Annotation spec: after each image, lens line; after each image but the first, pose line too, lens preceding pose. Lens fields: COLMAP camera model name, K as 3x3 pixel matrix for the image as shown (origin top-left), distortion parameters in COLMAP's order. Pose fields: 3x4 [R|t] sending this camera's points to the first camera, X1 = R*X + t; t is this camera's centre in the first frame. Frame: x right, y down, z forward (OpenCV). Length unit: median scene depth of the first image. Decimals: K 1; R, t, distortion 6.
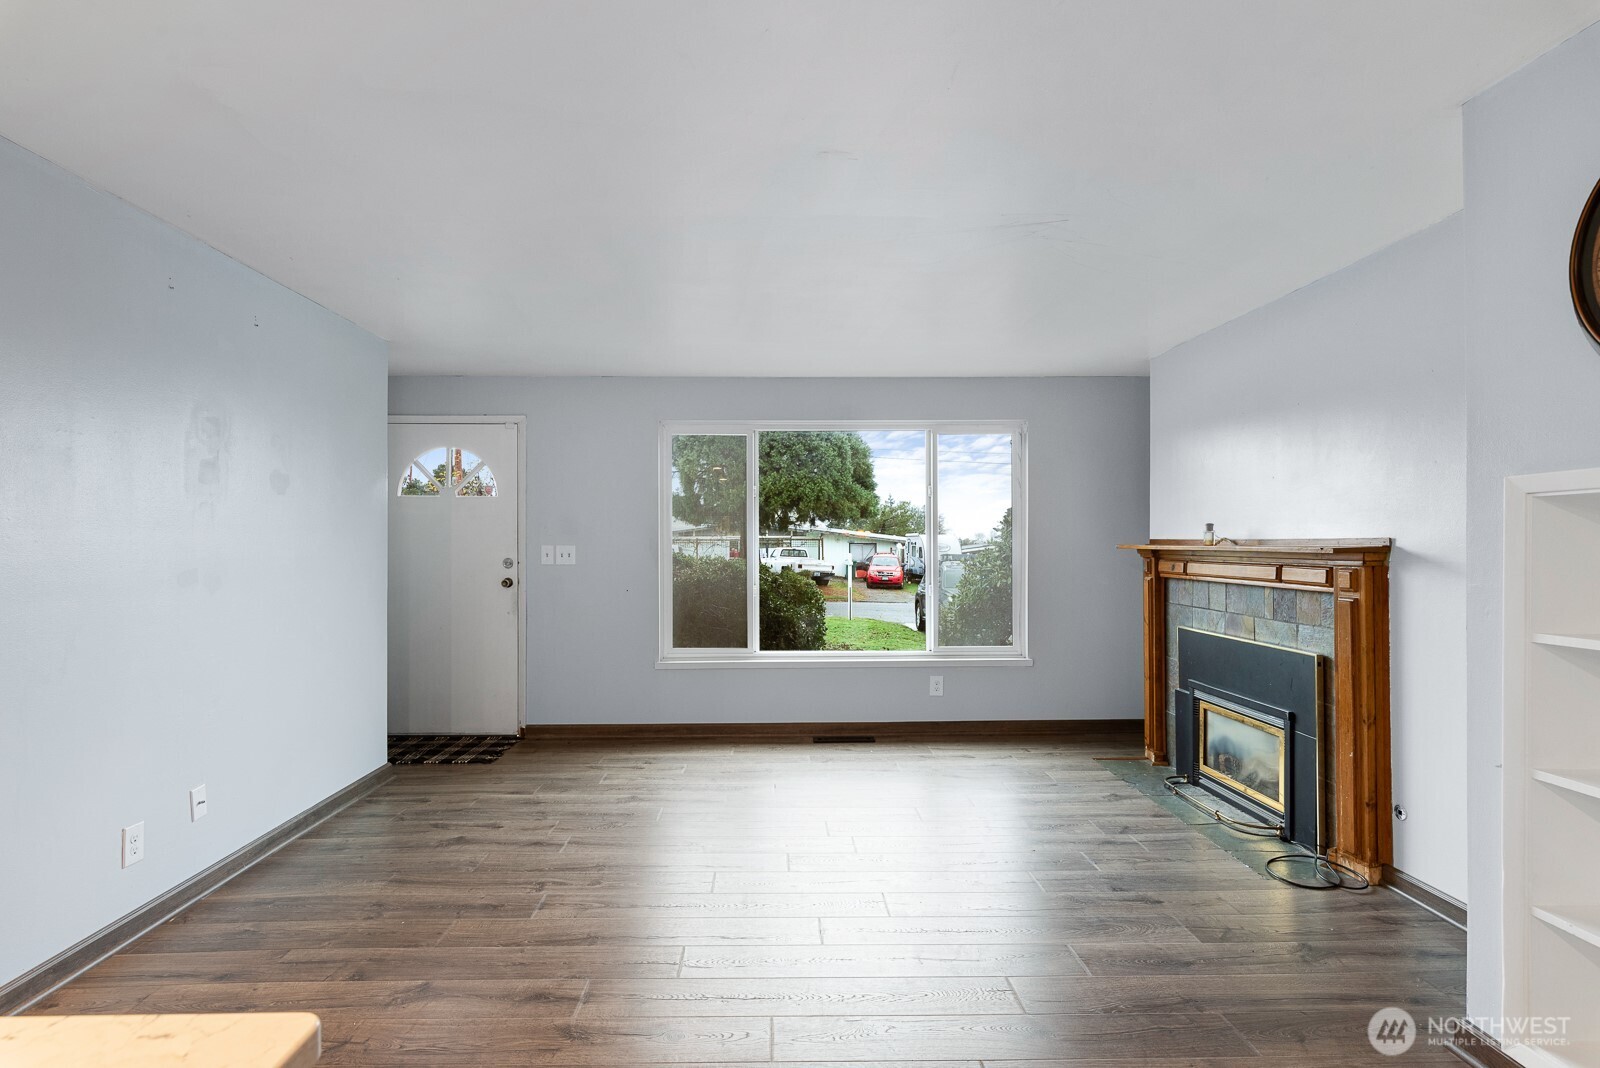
lens RADIAL K [[809.0, 0, 789.1], [0, 809.0, 540.5], [0, 0, 1]] dist [0.003598, -0.002386]
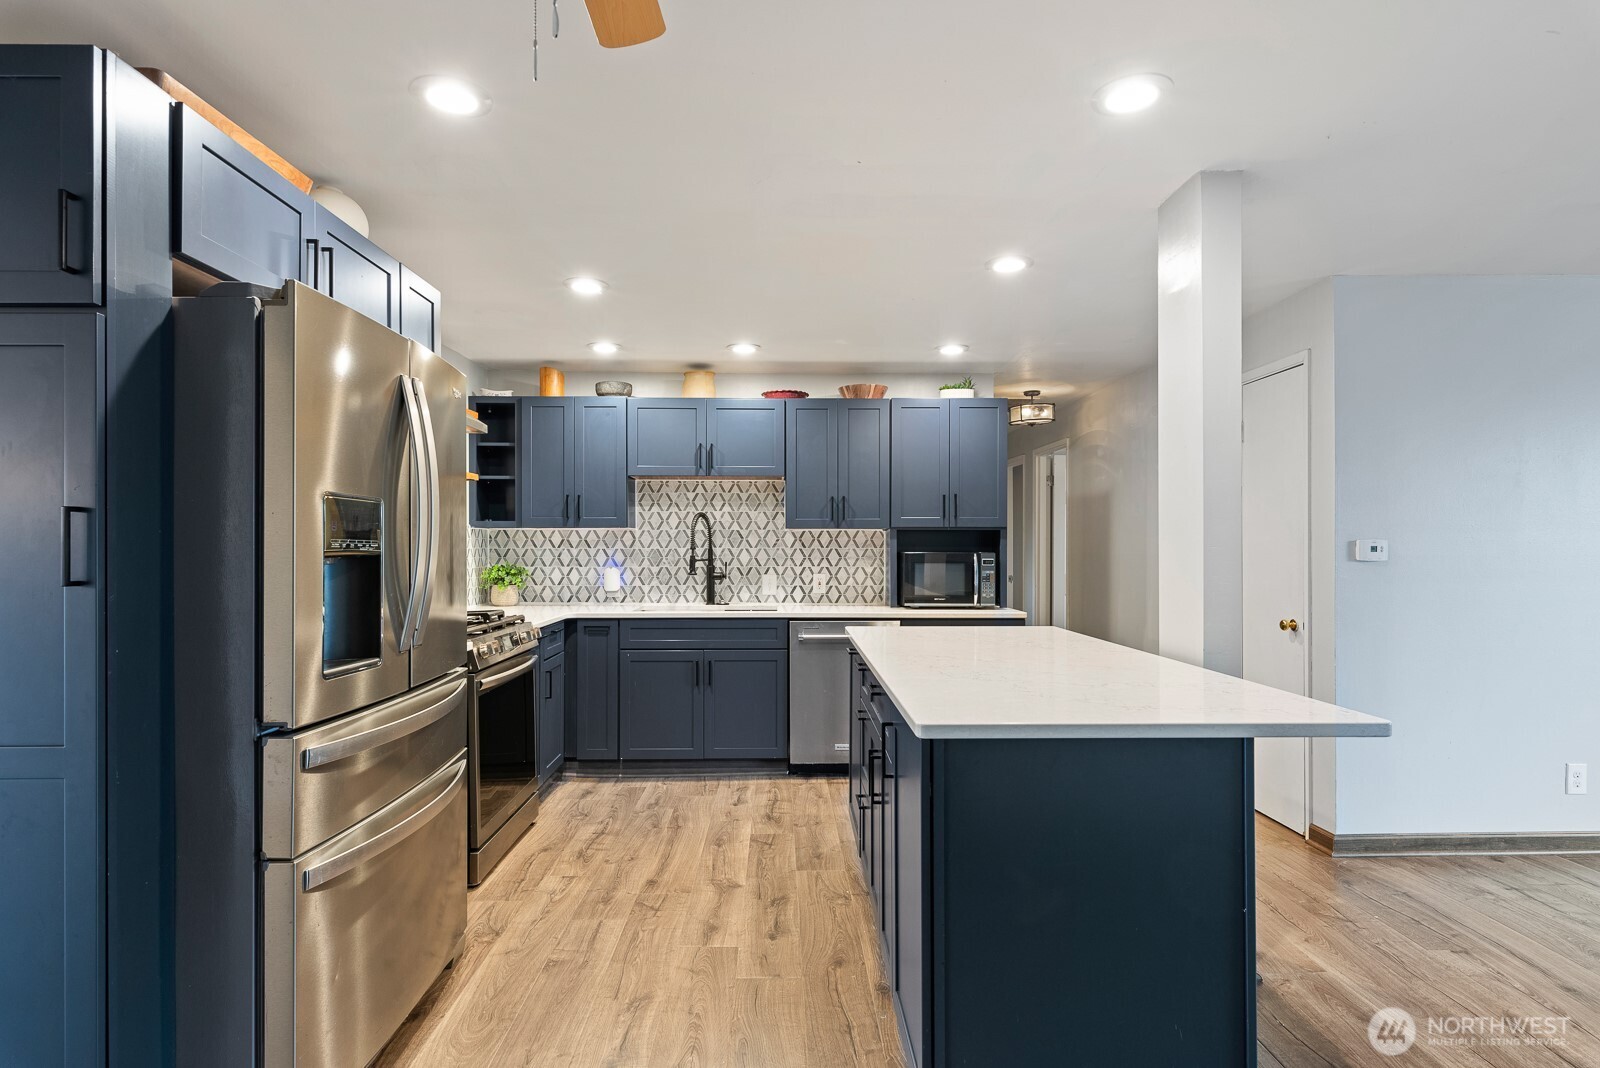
lens RADIAL K [[809.0, 0, 789.1], [0, 809.0, 540.5], [0, 0, 1]] dist [0.003598, -0.002386]
pose [[-0.011499, -0.003191, -0.999929, 0.305957], [0.006091, 0.999976, -0.003261, -0.001400], [0.999915, -0.006128, -0.011479, -0.138942]]
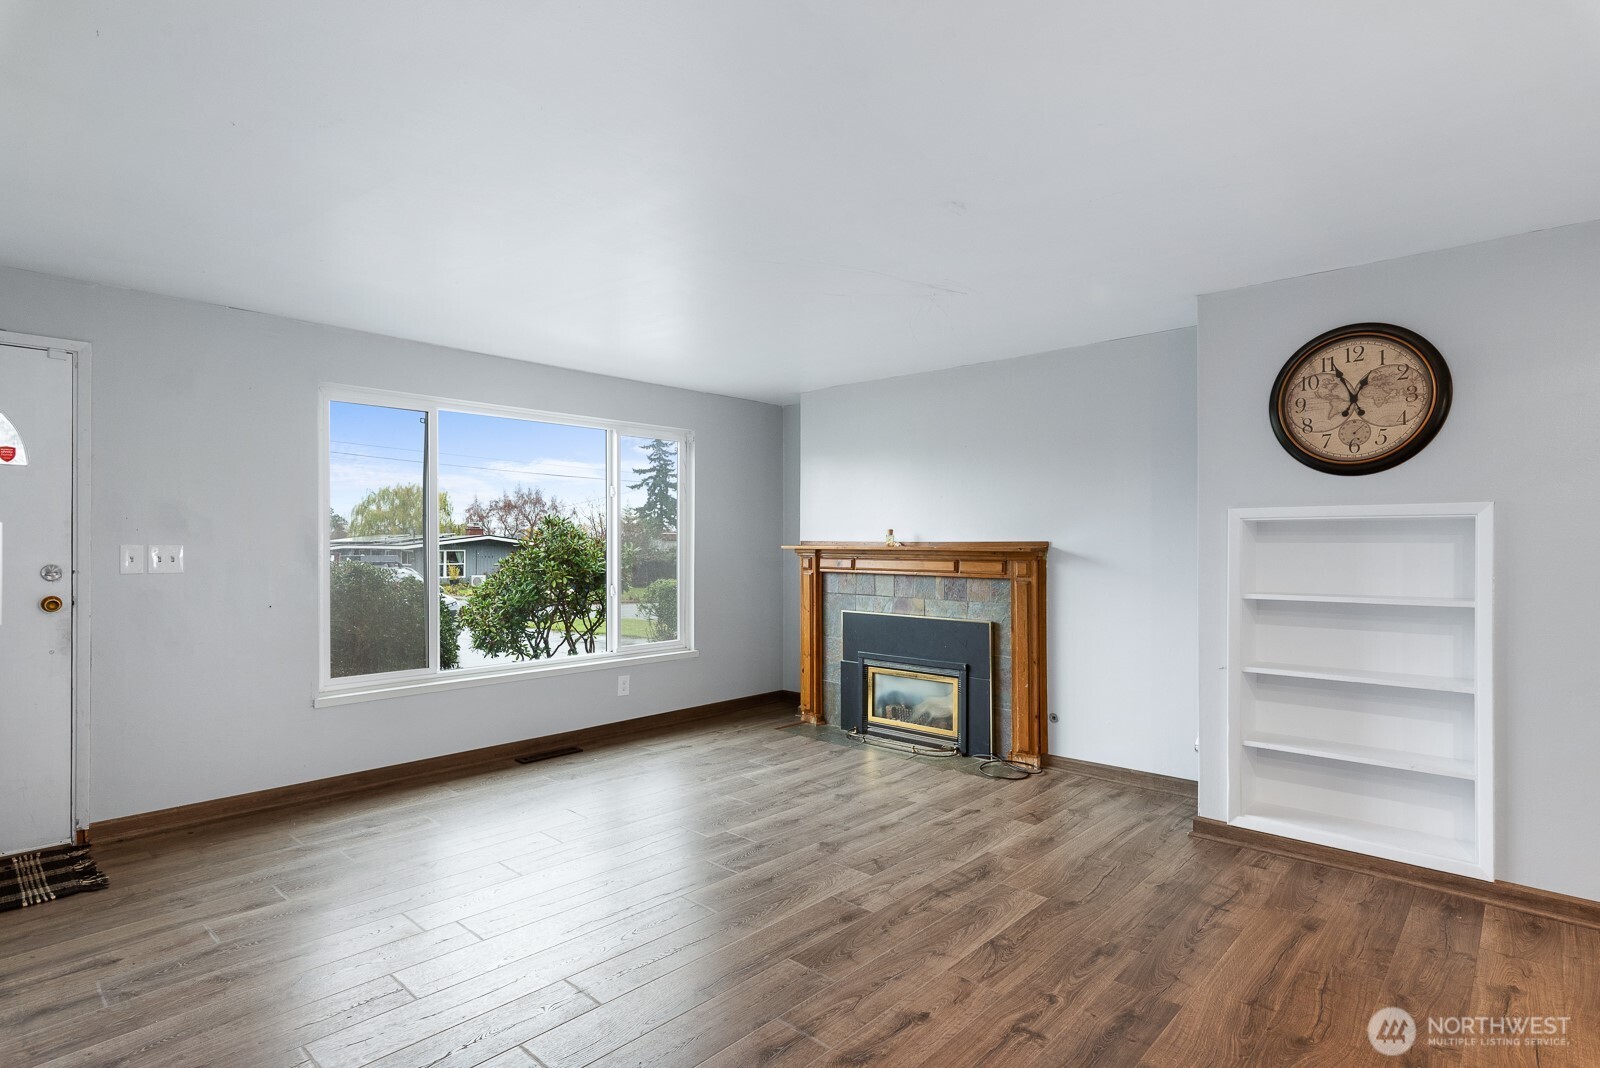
lens RADIAL K [[809.0, 0, 789.1], [0, 809.0, 540.5], [0, 0, 1]] dist [0.003598, -0.002386]
pose [[0.698387, 0.006461, 0.715691, -0.513536], [-0.006557, 0.999975, -0.002629, 0.001406], [-0.715690, -0.002857, 0.698412, 0.199315]]
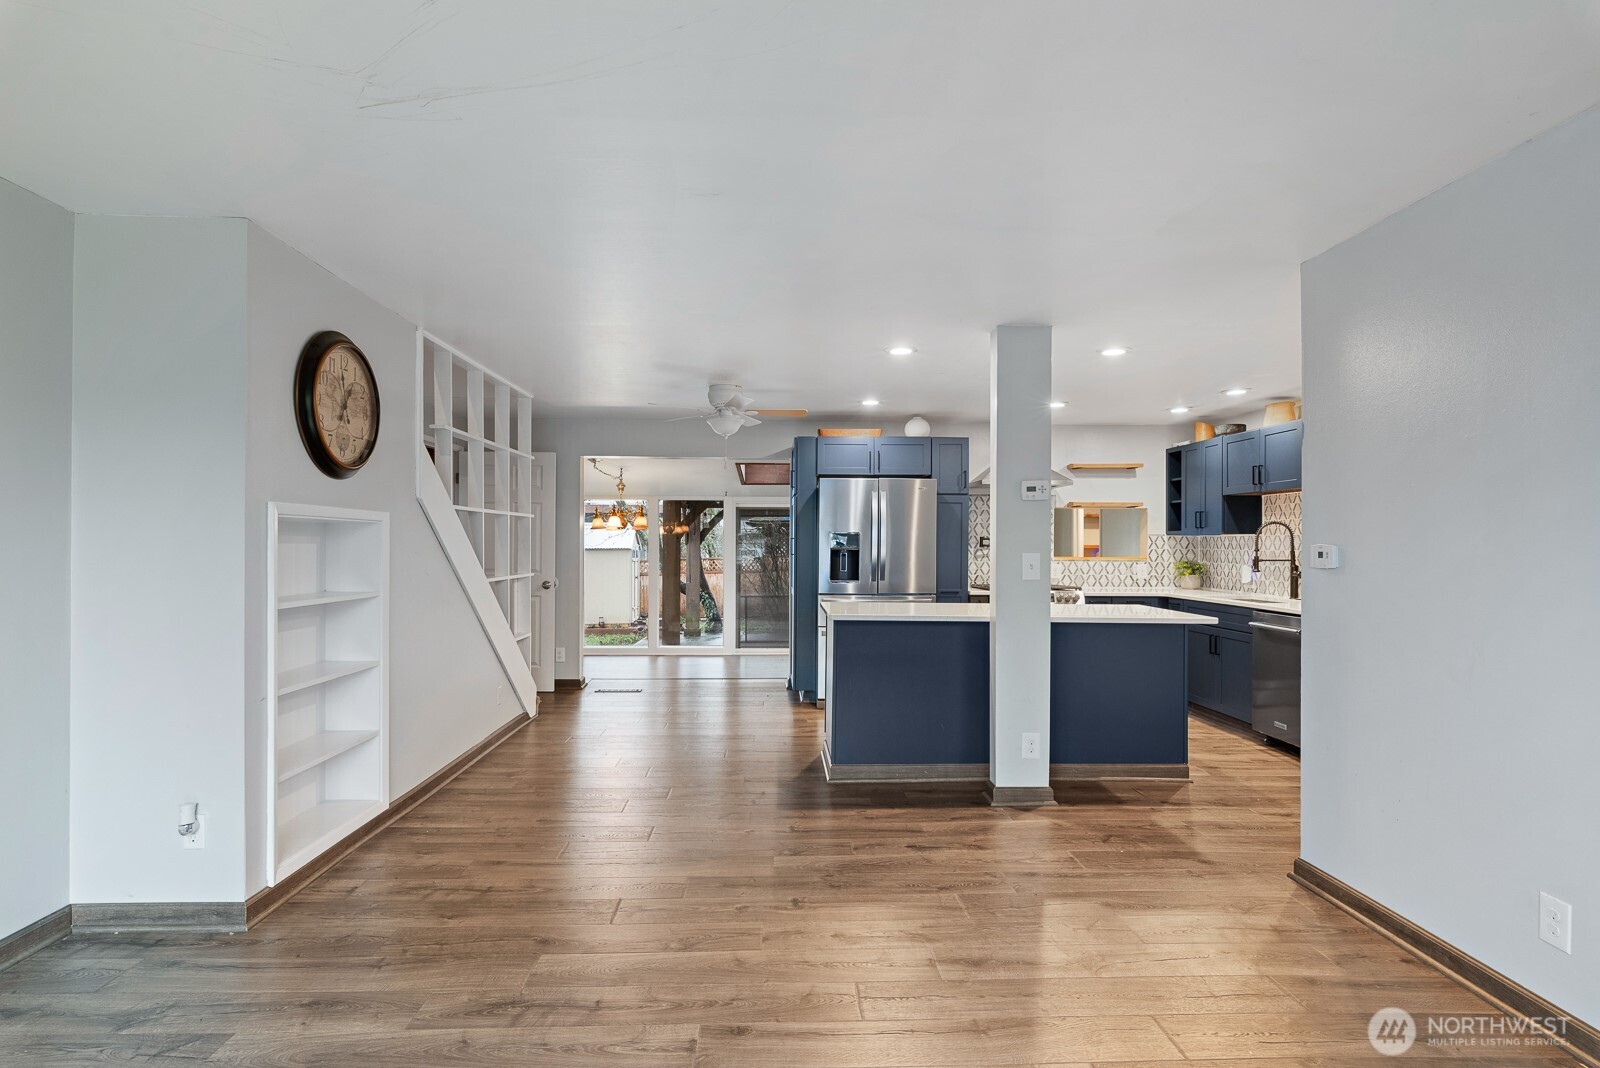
lens RADIAL K [[809.0, 0, 789.1], [0, 809.0, 540.5], [0, 0, 1]] dist [0.003598, -0.002386]
pose [[-0.999998, -0.000789, -0.001663, -0.025619], [-0.000772, 0.999949, -0.010106, 0.002841], [0.001671, -0.010105, -0.999948, 1.163475]]
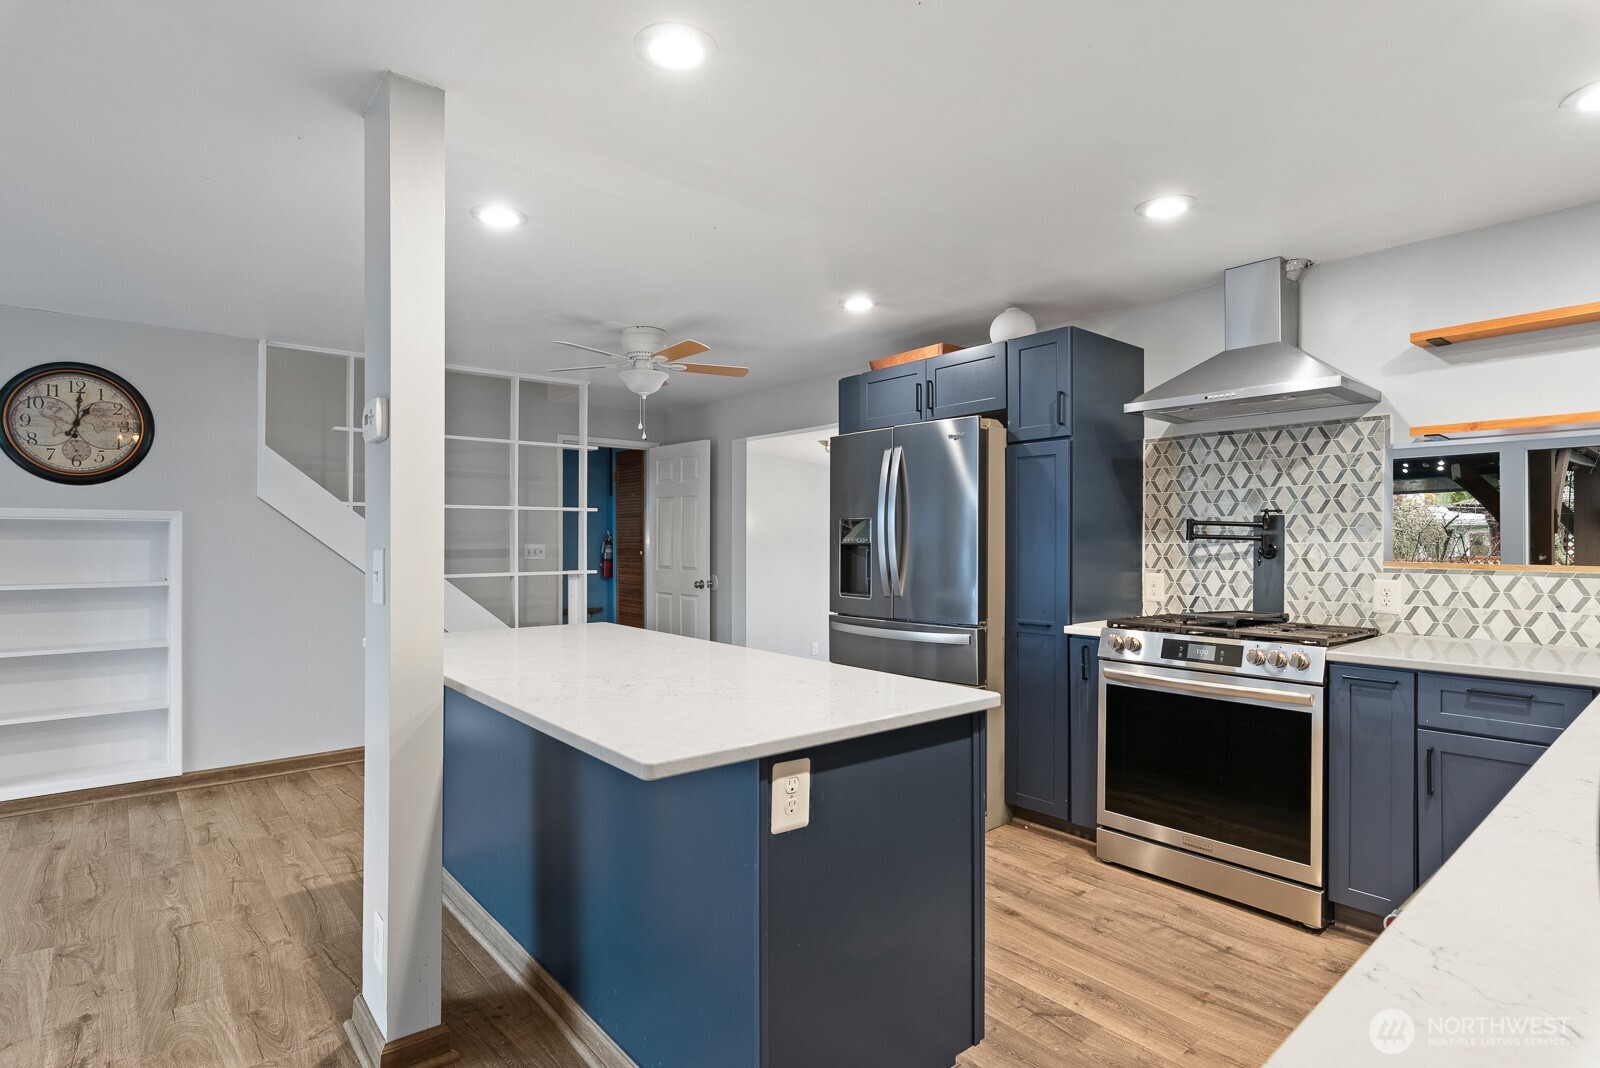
lens RADIAL K [[809.0, 0, 789.1], [0, 809.0, 540.5], [0, 0, 1]] dist [0.003598, -0.002386]
pose [[-0.620766, 0.006932, 0.783966, -0.852471], [-0.000428, 0.999958, -0.009181, 0.007460], [-0.783996, -0.006035, -0.620736, 0.287451]]
